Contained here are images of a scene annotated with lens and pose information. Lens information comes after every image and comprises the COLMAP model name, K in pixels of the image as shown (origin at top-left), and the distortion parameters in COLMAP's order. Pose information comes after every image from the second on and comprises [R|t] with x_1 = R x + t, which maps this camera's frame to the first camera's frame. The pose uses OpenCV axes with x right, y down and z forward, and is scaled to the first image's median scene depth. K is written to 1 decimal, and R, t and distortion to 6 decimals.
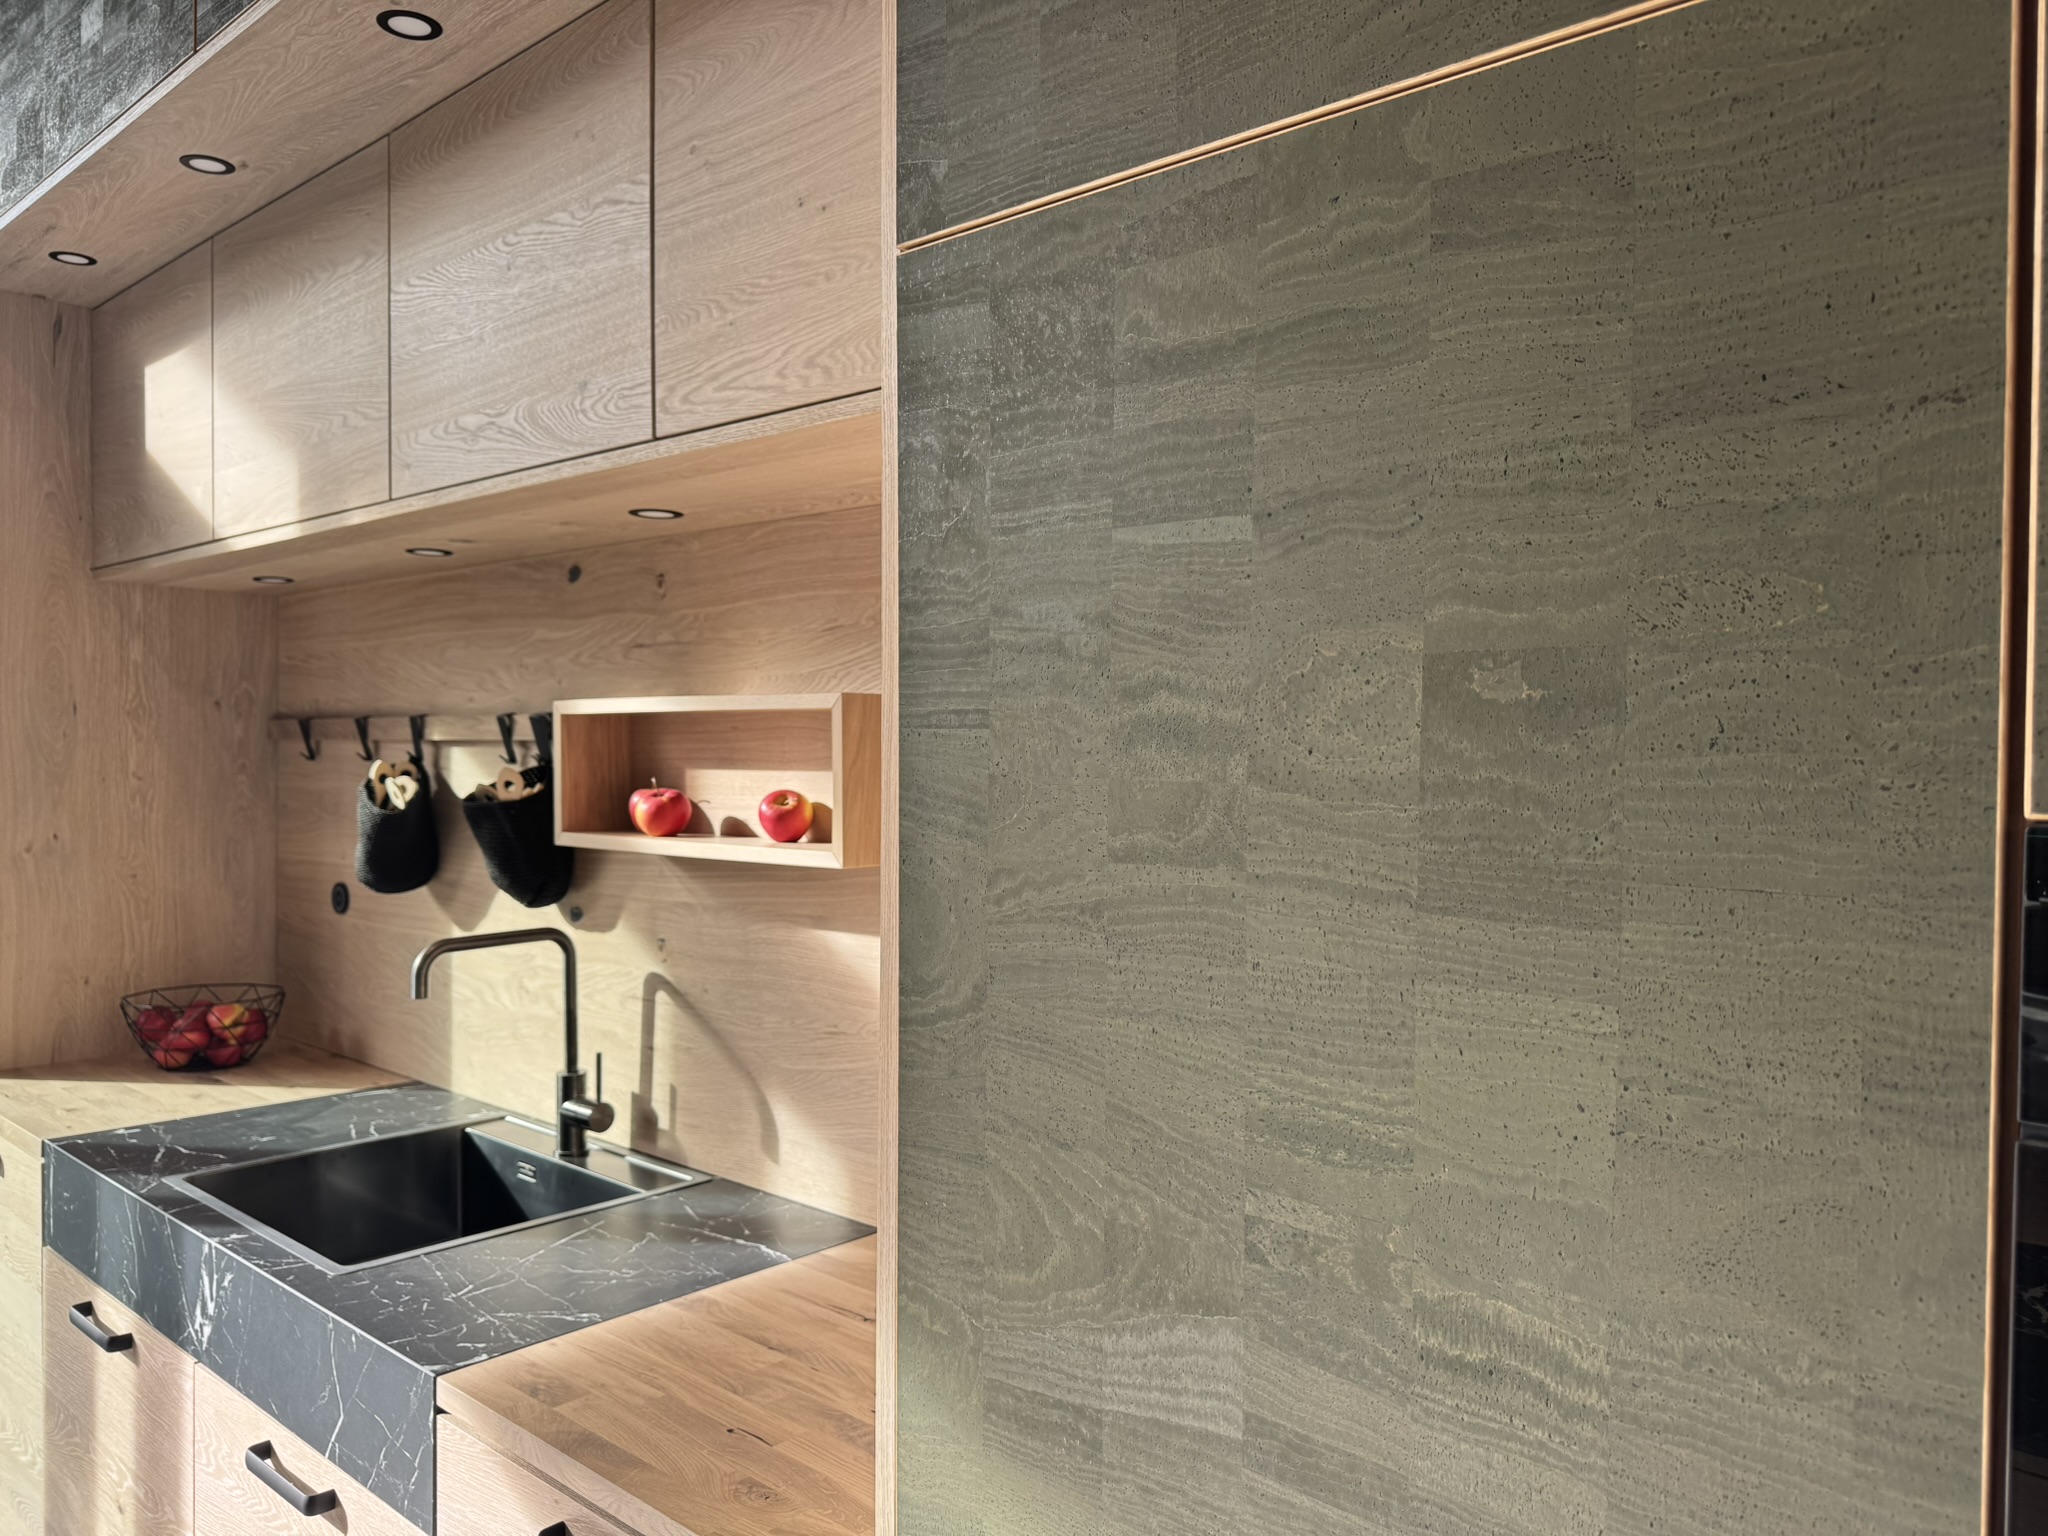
lens RADIAL K [[1457.8, 0, 1038.0], [0, 1457.8, 784.1], [0, 0, 1]] dist [0.047790, -0.054690]
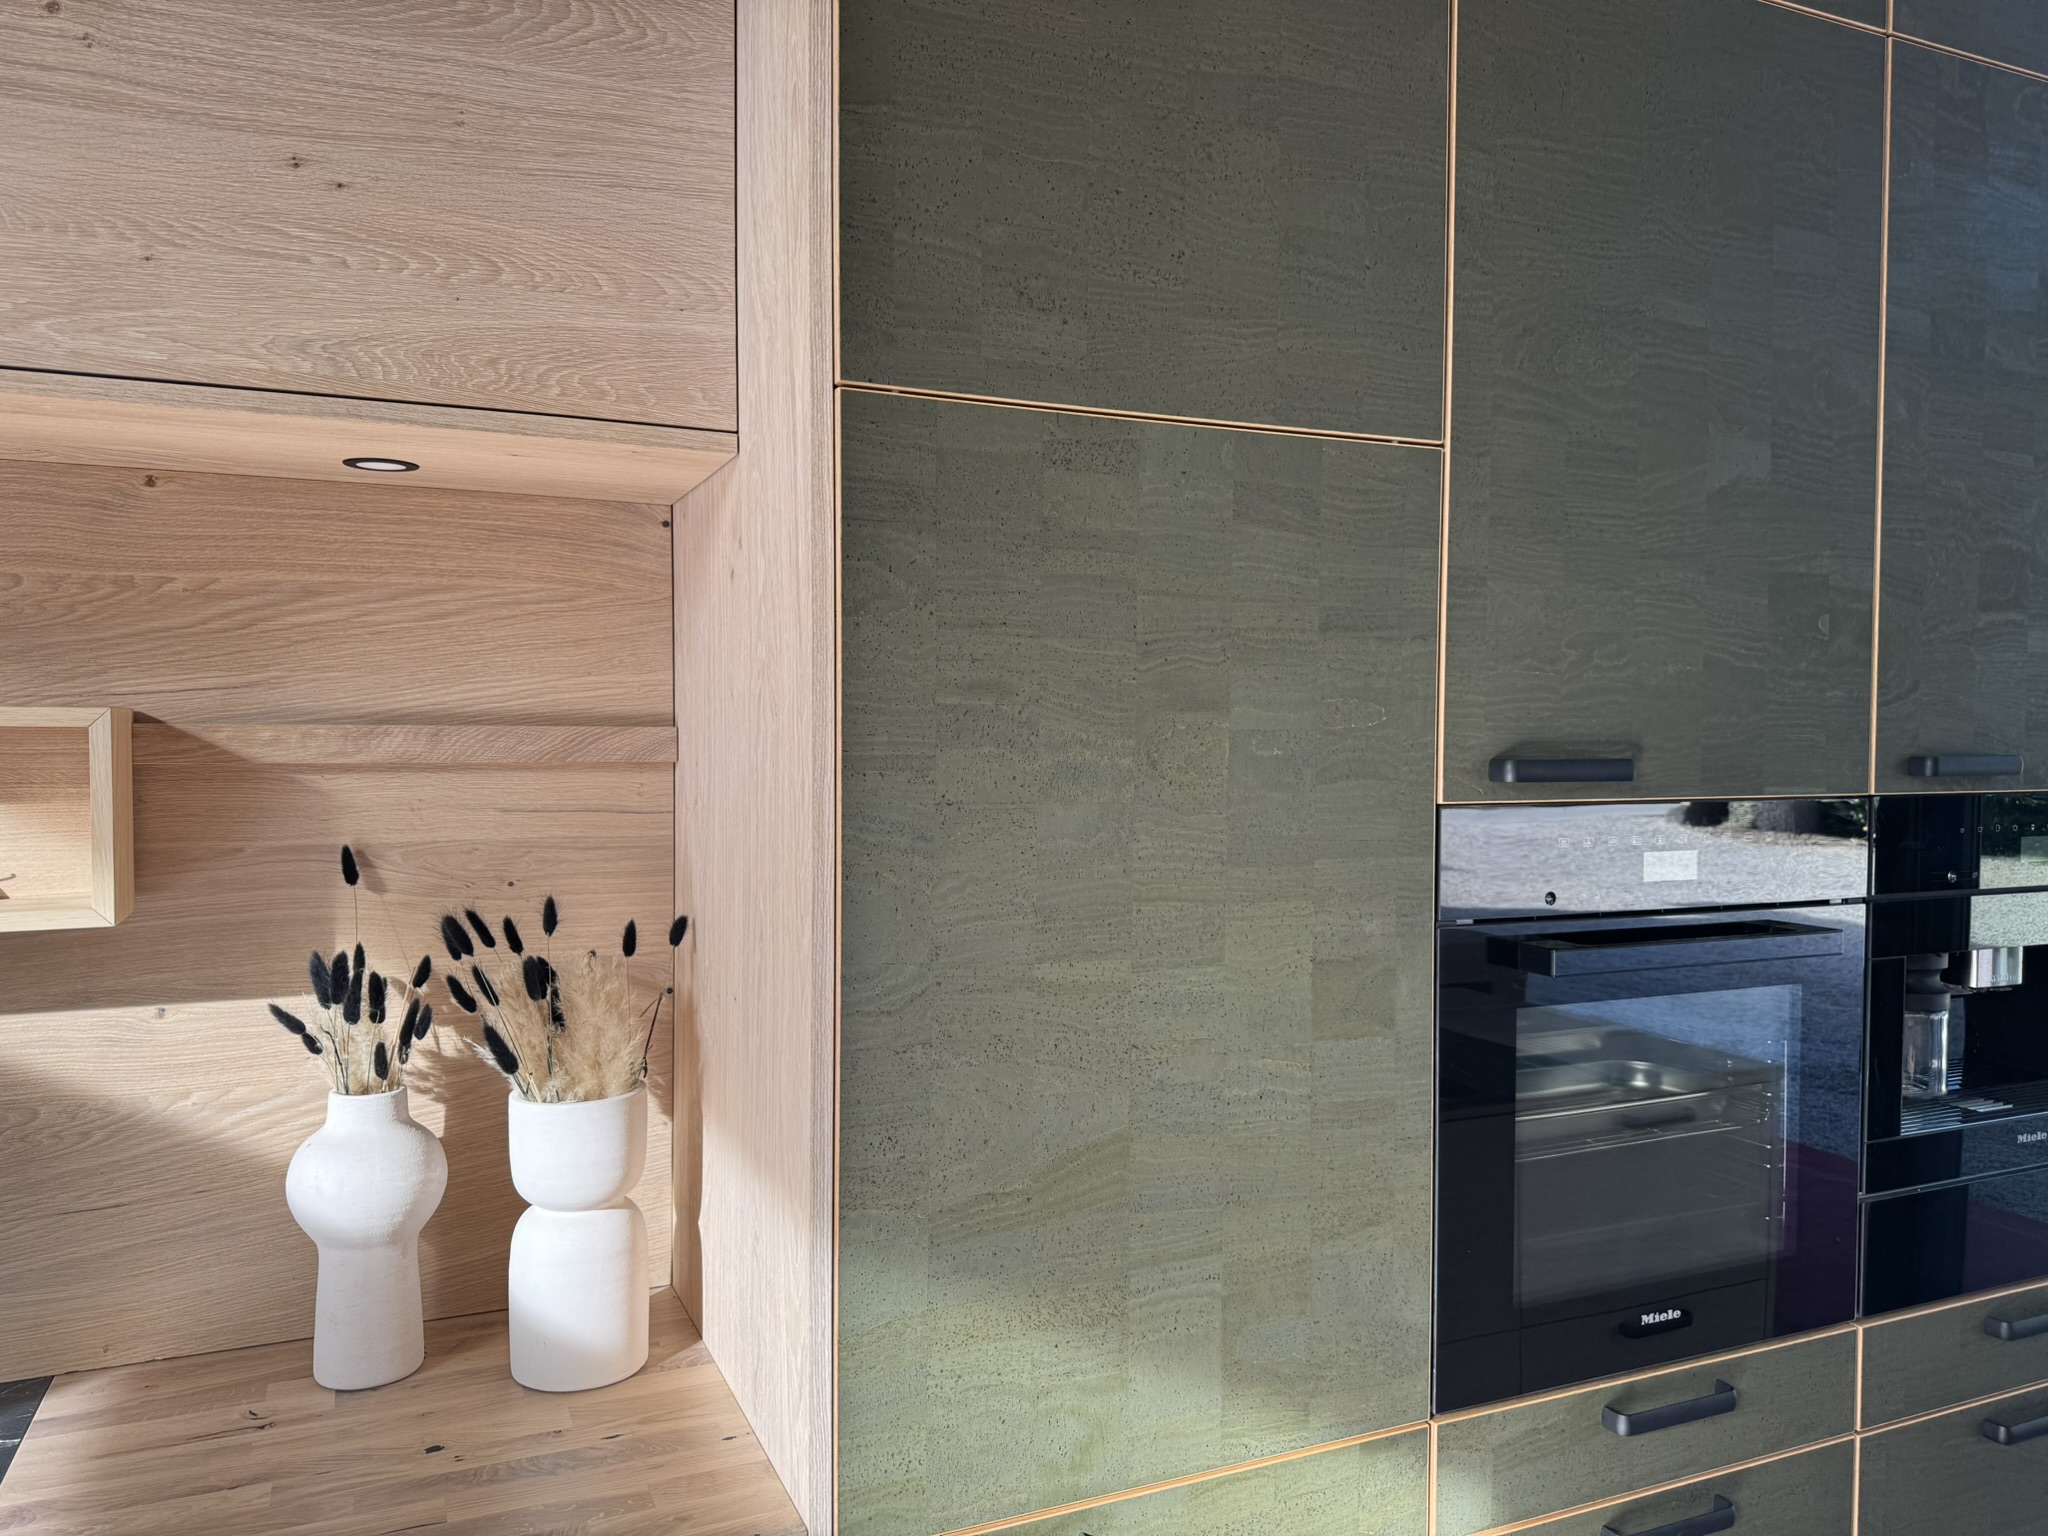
lens RADIAL K [[1457.8, 0, 1024.1], [0, 1457.8, 776.8], [0, 0, 1]] dist [0.047790, -0.054690]
pose [[0.413993, -0.030081, 0.909783, -0.614894], [0.019207, 0.999520, 0.024308, -0.031517], [-0.910077, 0.007411, 0.414372, 0.183732]]
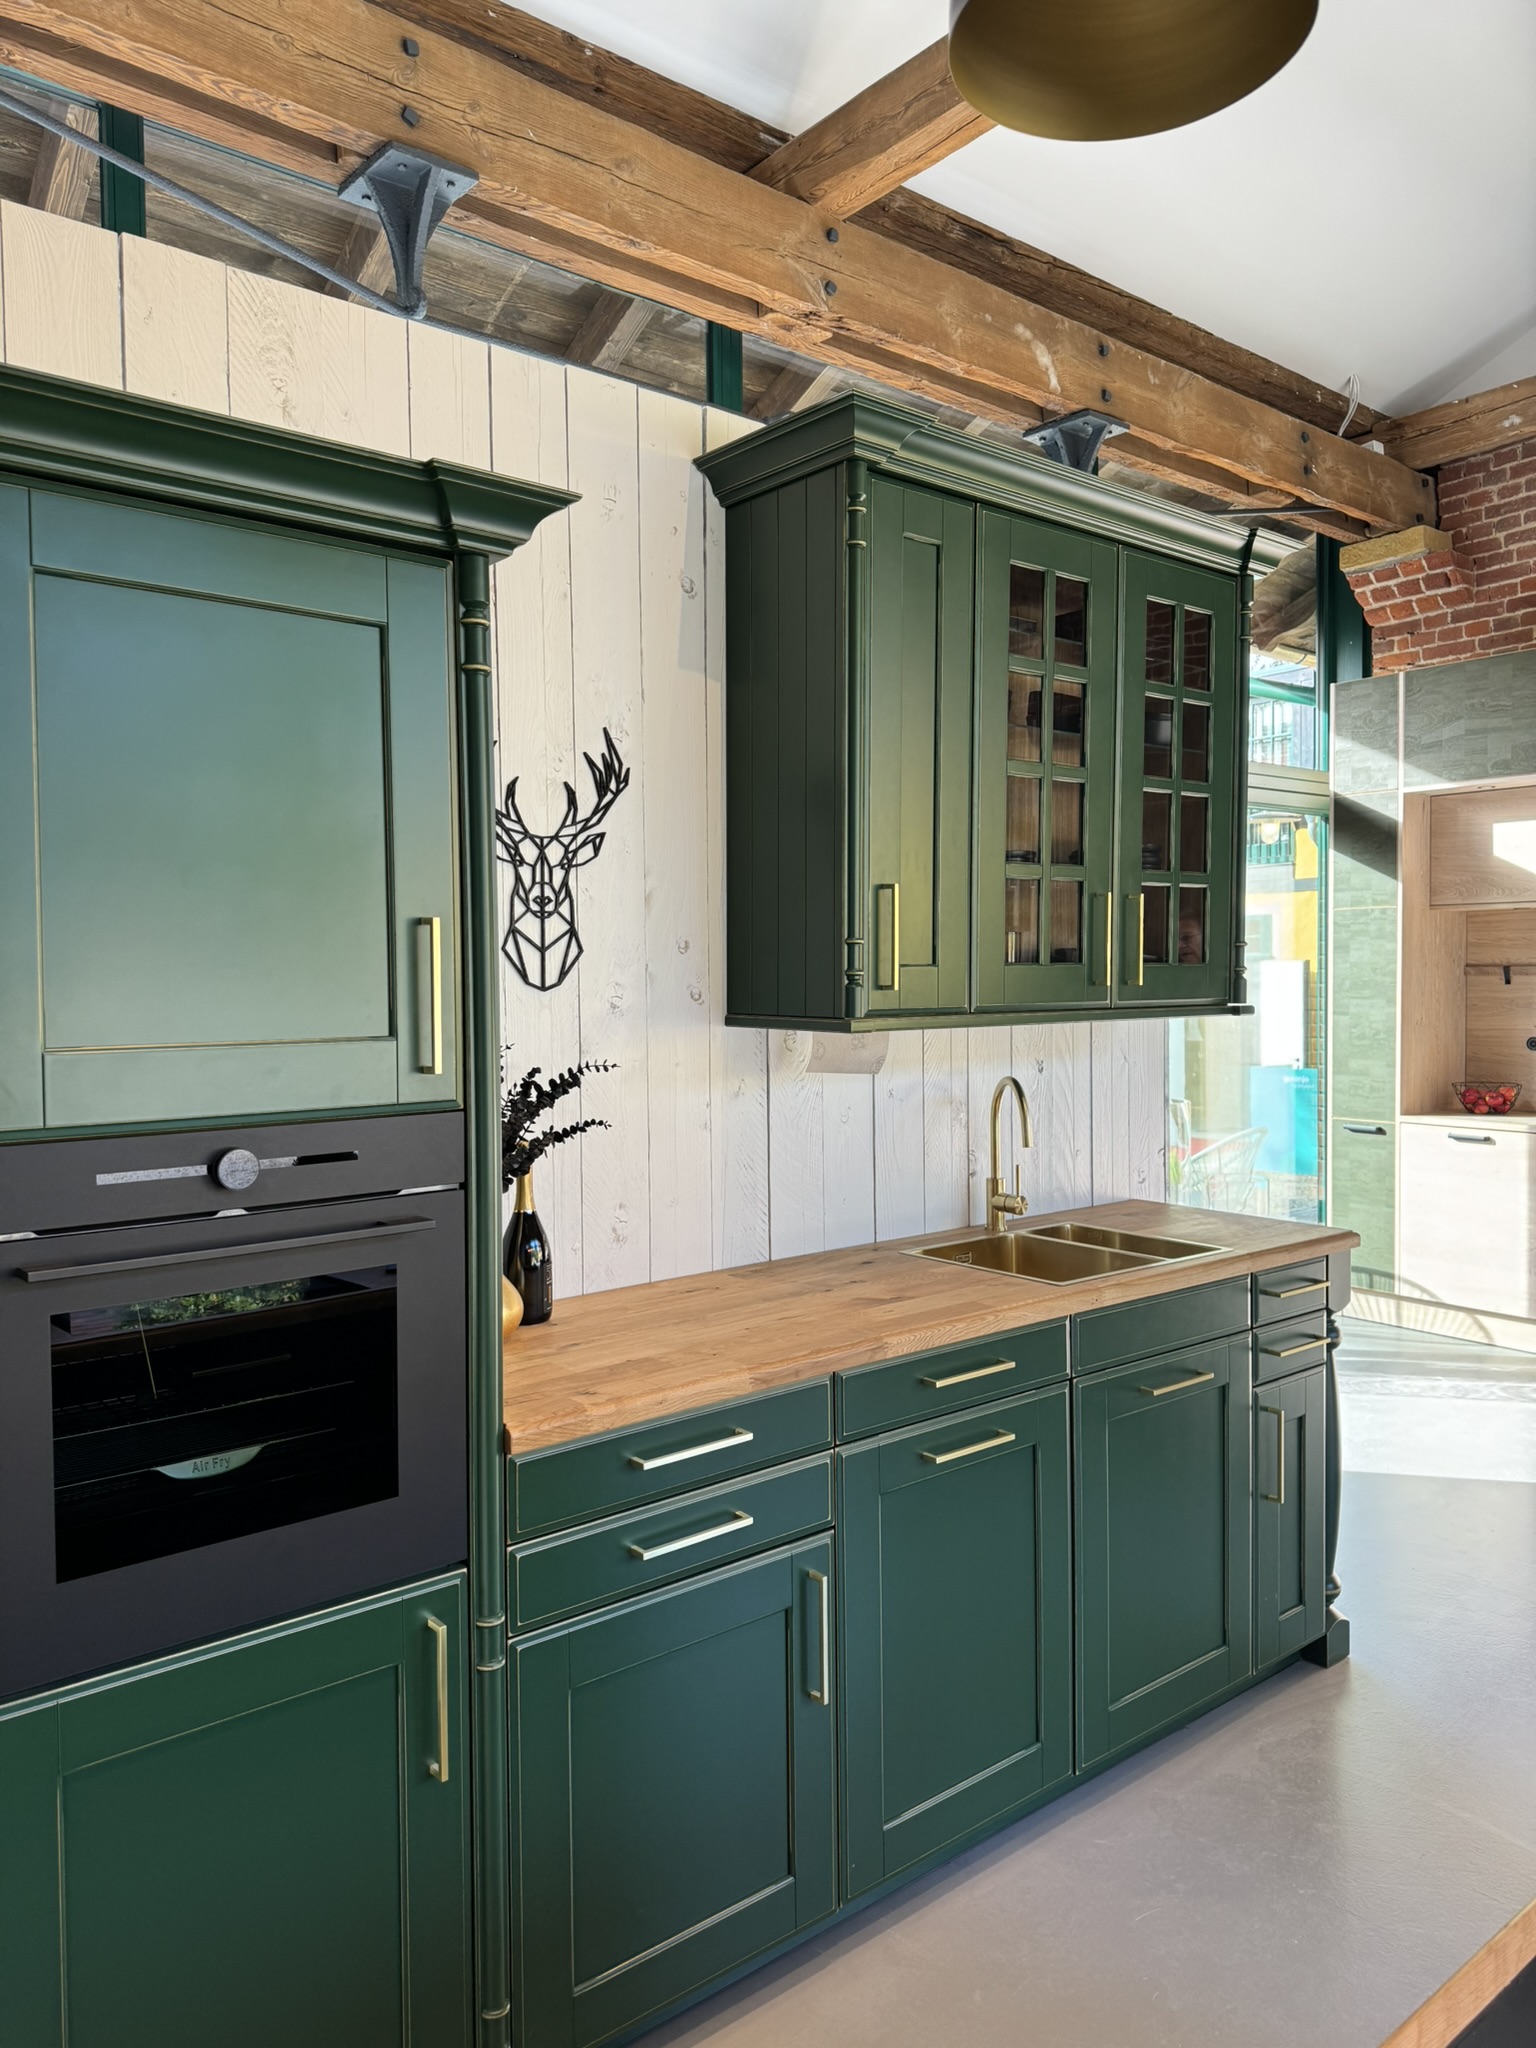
lens RADIAL K [[1457.8, 0, 771.8], [0, 1457.8, 1023.3], [0, 0, 1]] dist [0.047790, -0.054690]
pose [[0.984421, -0.017708, -0.174934, -1.966561], [0.021013, 0.999634, 0.017063, -0.029162], [0.174568, -0.020473, 0.984432, -2.354870]]
